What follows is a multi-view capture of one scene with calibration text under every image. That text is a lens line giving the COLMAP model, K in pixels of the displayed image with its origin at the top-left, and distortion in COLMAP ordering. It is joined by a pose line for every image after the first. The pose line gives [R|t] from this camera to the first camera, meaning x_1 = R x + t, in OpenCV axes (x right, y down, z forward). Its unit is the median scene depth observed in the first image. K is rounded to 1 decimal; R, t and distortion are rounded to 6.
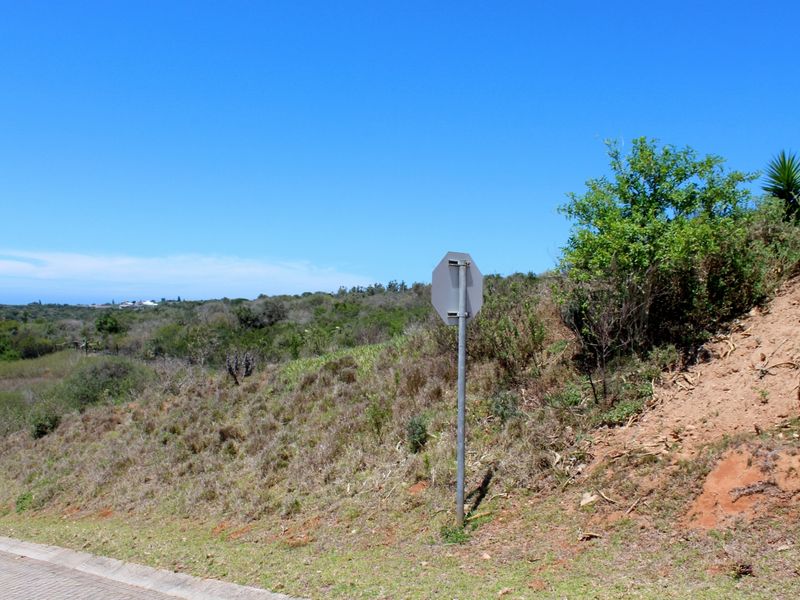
lens RADIAL K [[777.5, 0, 411.4], [0, 777.5, 301.0], [0, 0, 1]] dist [-0.119907, 0.022858]
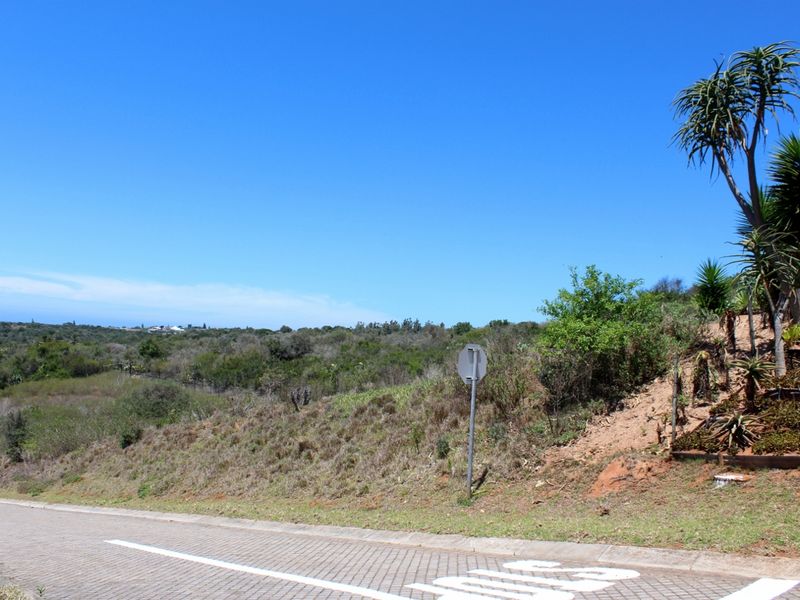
lens RADIAL K [[742.3, 0, 420.0], [0, 742.3, 300.8], [0, 0, 1]] dist [-0.124242, 0.017163]
pose [[0.999035, 0.043421, -0.006547, -0.030551], [-0.043688, 0.997865, -0.048550, -0.039190], [0.004425, 0.048790, 0.998799, -0.385440]]
